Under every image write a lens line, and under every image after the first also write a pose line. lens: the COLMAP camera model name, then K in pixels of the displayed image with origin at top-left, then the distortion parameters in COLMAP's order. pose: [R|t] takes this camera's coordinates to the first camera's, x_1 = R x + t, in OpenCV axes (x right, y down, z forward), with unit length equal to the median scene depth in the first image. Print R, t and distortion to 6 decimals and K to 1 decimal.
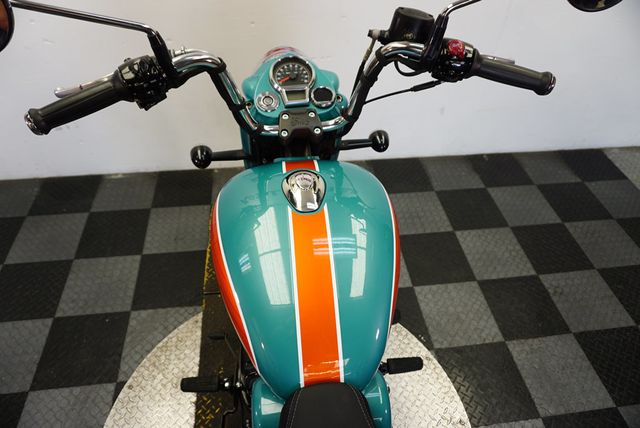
lens RADIAL K [[425.9, 0, 318.2], [0, 425.9, 210.6], [0, 0, 1]] dist [-0.041838, 0.021807]
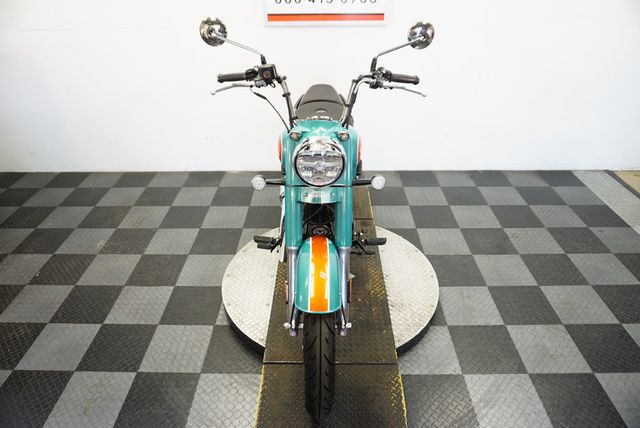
lens RADIAL K [[425.9, 0, 320.4], [0, 425.9, 211.3], [0, 0, 1]] dist [-0.041838, 0.021807]
pose [[0.988953, 0.032263, -0.144677, 0.118758], [-0.065171, 0.971268, -0.228892, 0.601003], [0.133135, 0.235792, 0.962641, -0.685055]]
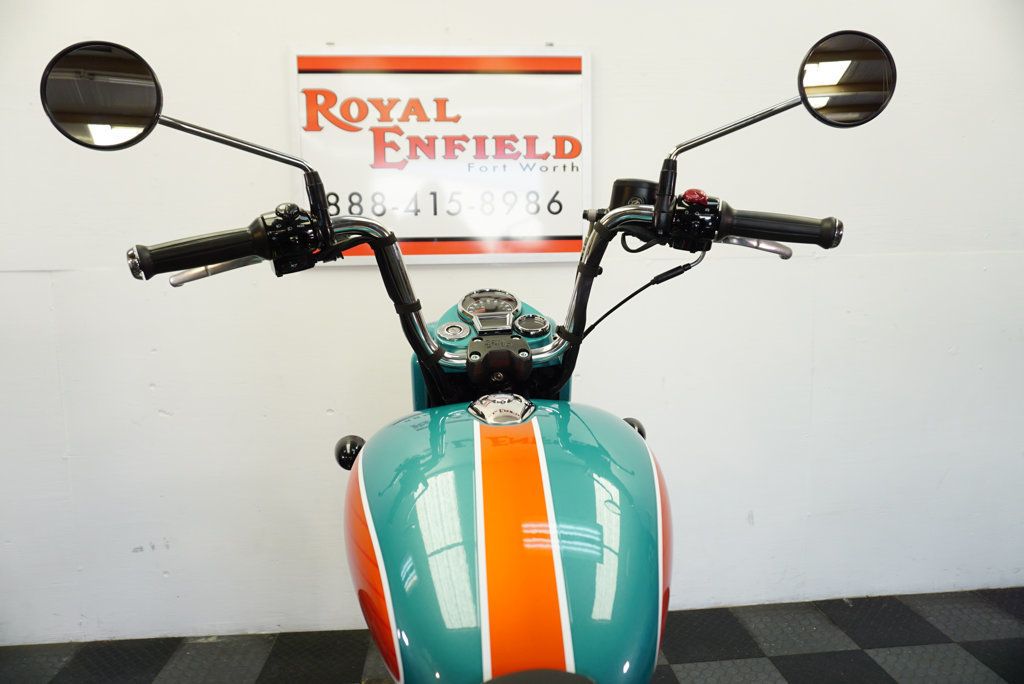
lens RADIAL K [[681.5, 0, 509.5], [0, 681.5, 342.2], [0, 0, 1]] dist [-0.041838, 0.021807]
pose [[0.997128, -0.049910, -0.056957, 0.020217], [0.004361, 0.788696, -0.614768, 0.246441], [0.075605, 0.612754, 0.786649, 0.069687]]
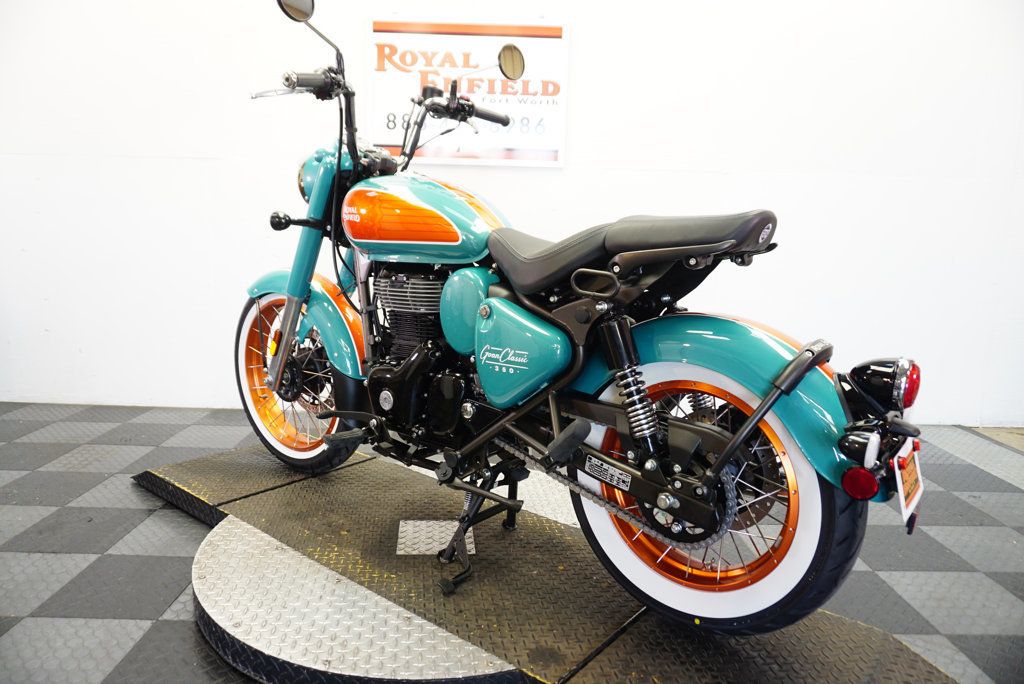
lens RADIAL K [[681.5, 0, 511.0], [0, 681.5, 337.9], [0, 0, 1]] dist [-0.041838, 0.021807]
pose [[0.992743, 0.006577, -0.120077, 0.204687], [-0.076145, 0.807217, -0.585323, 0.867696], [0.093078, 0.590218, 0.801859, -0.266318]]
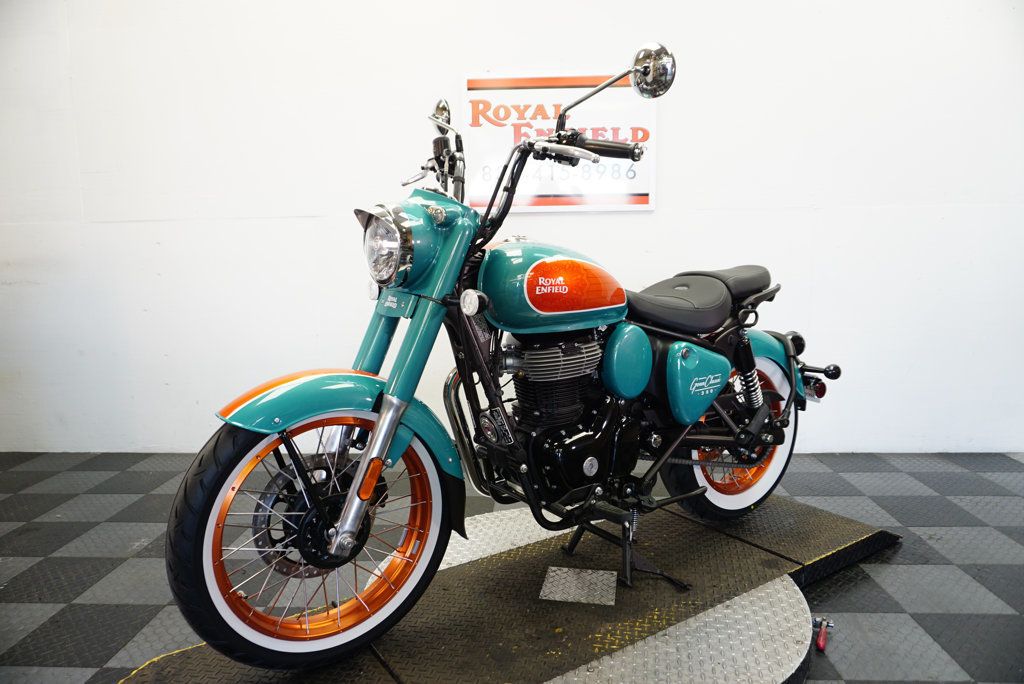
lens RADIAL K [[681.5, 0, 513.5], [0, 681.5, 342.5], [0, 0, 1]] dist [-0.041838, 0.021807]
pose [[0.982773, -0.031490, -0.182113, 0.055306], [-0.085757, 0.795175, -0.600285, 0.862466], [0.163714, 0.605562, 0.778776, -0.365933]]
